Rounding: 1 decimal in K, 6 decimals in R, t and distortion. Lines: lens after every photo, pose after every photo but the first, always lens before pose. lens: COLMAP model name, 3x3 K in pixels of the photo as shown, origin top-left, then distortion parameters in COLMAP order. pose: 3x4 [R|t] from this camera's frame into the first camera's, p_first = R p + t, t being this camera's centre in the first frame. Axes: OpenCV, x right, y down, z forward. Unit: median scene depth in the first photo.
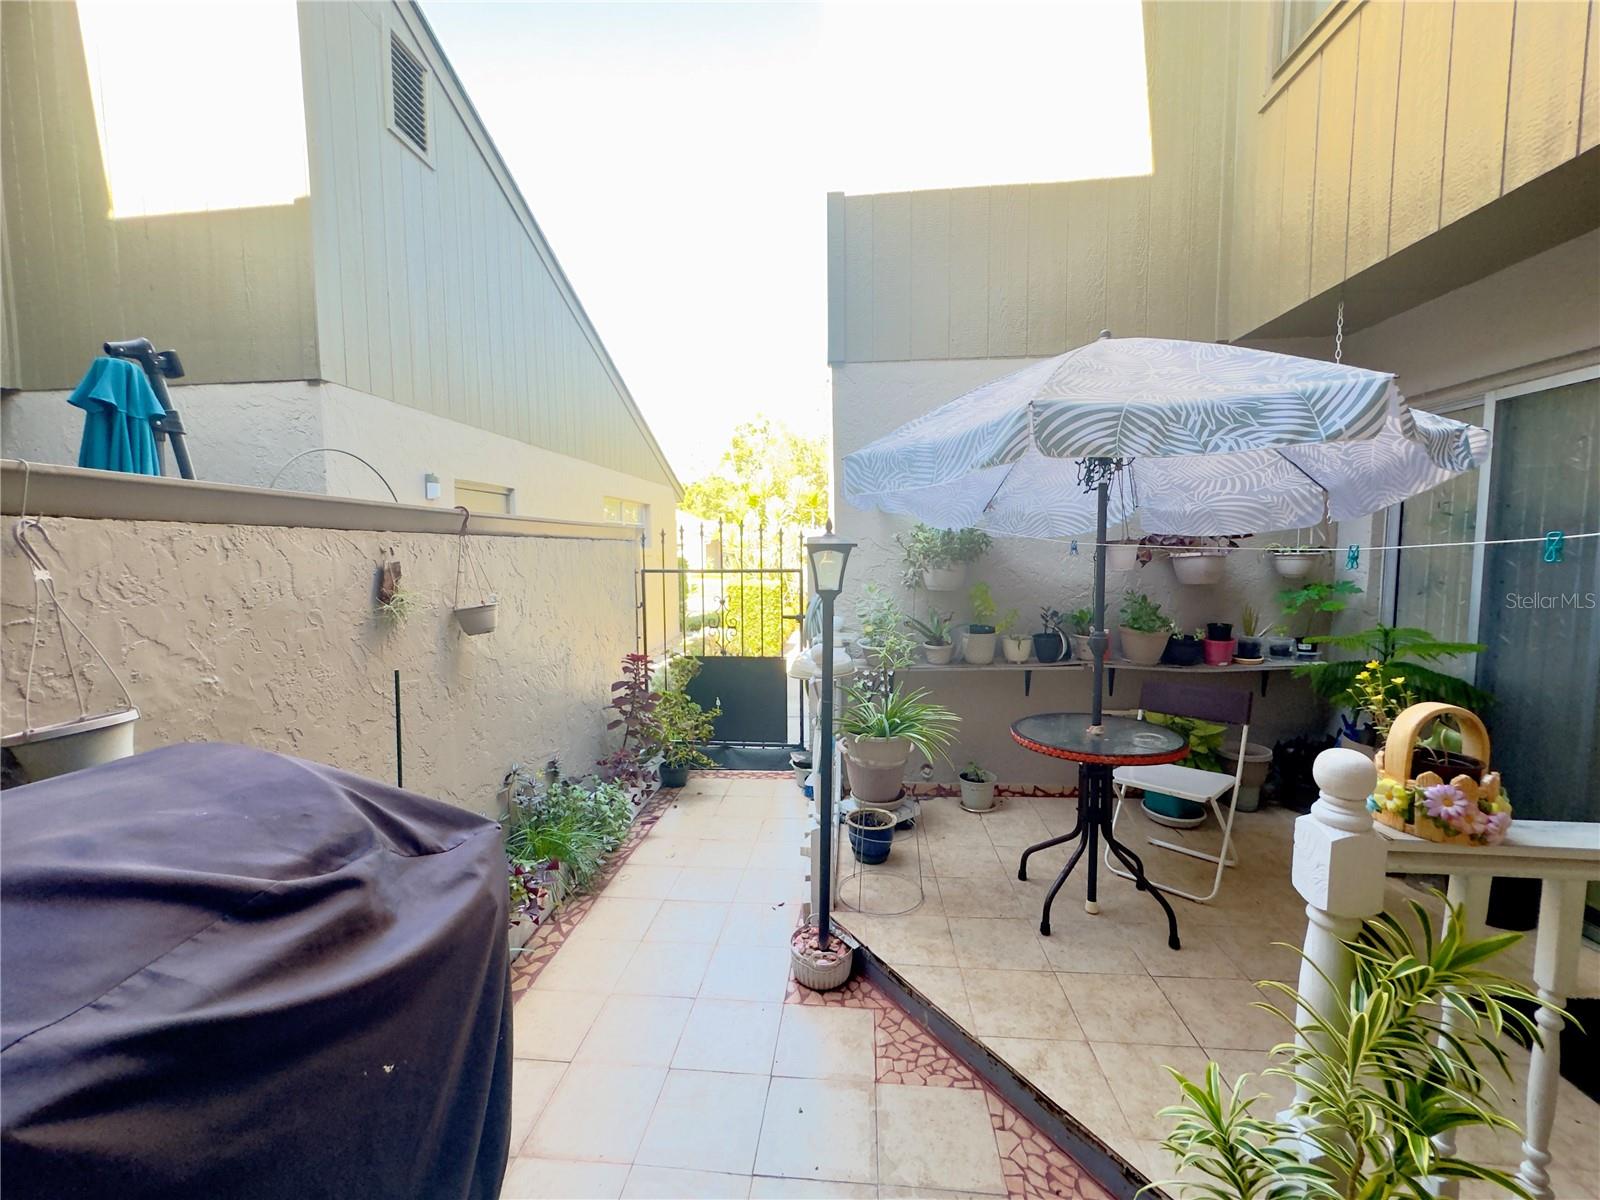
lens RADIAL K [[646.1, 0, 799.7], [0, 646.1, 606.9], [0, 0, 1]] dist [-0.001867, 0.000362]
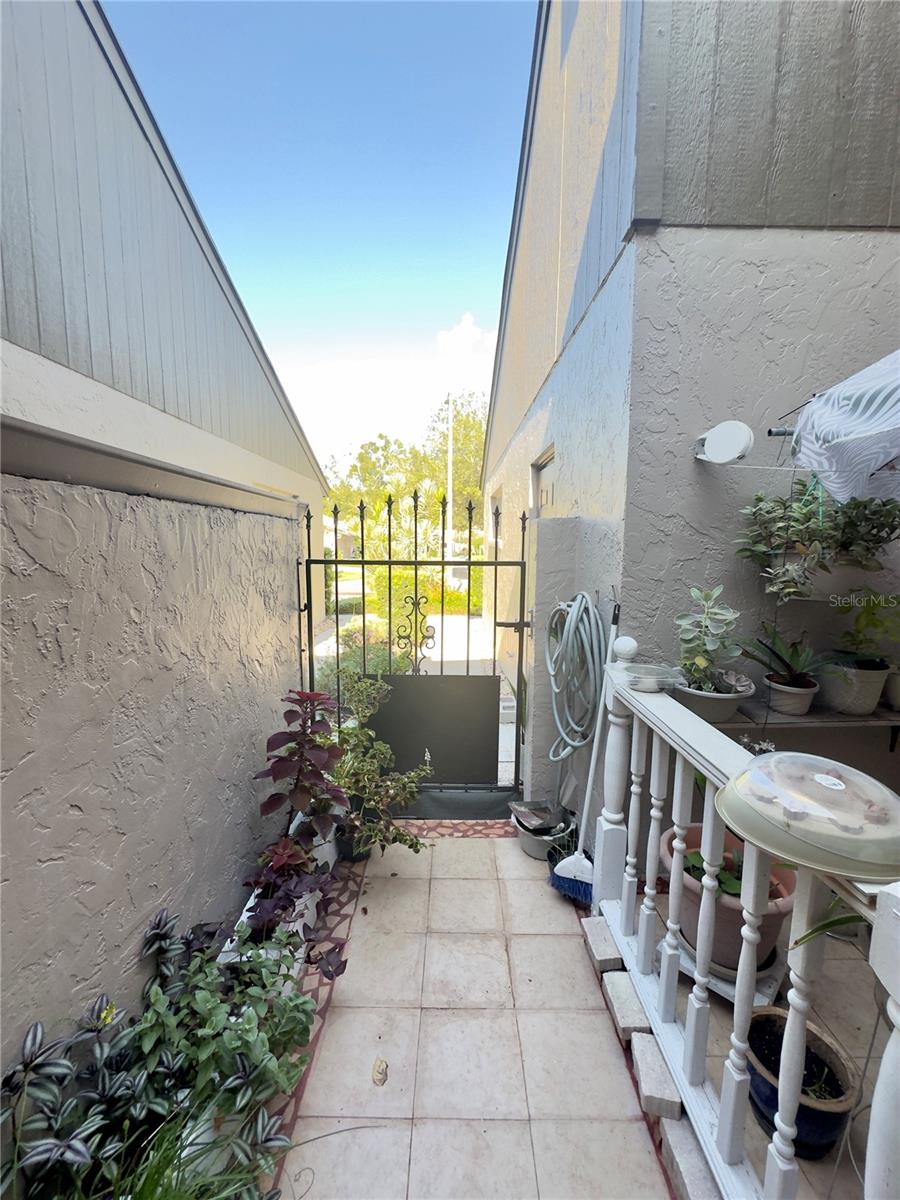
lens RADIAL K [[484.6, 0, 450.6], [0, 484.6, 608.8], [0, 0, 1]] dist [-0.001867, 0.000362]
pose [[0.995471, 0.005985, 0.094880, -0.232276], [-0.009720, 0.999194, 0.038954, -0.042944], [-0.094571, -0.039700, 0.994726, 0.756128]]
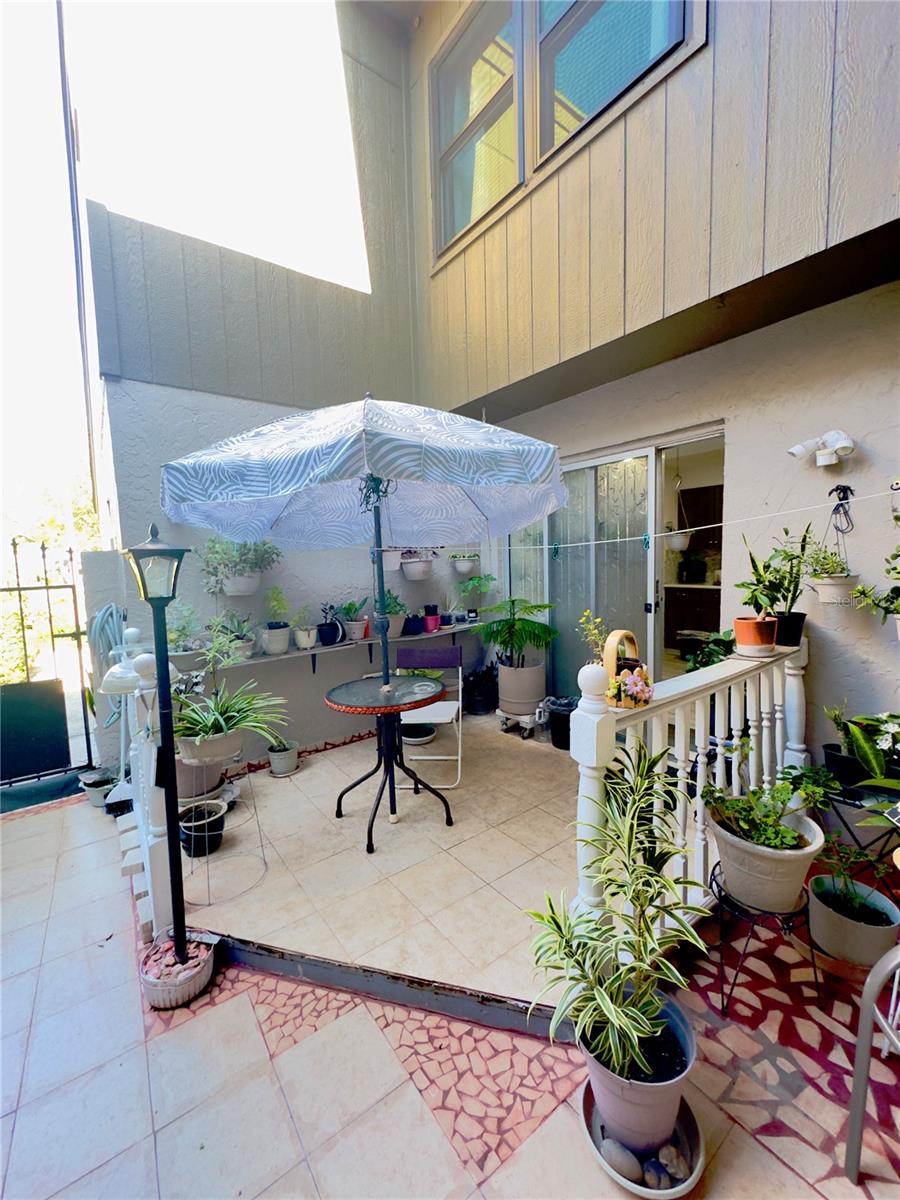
lens RADIAL K [[484.6, 0, 448.6], [0, 484.6, 601.3], [0, 0, 1]] dist [-0.001867, 0.000362]
pose [[0.746661, -0.072342, 0.661259, -0.101748], [0.083762, 0.996381, 0.014425, 0.005200], [-0.659910, 0.044618, 0.750019, 0.140551]]
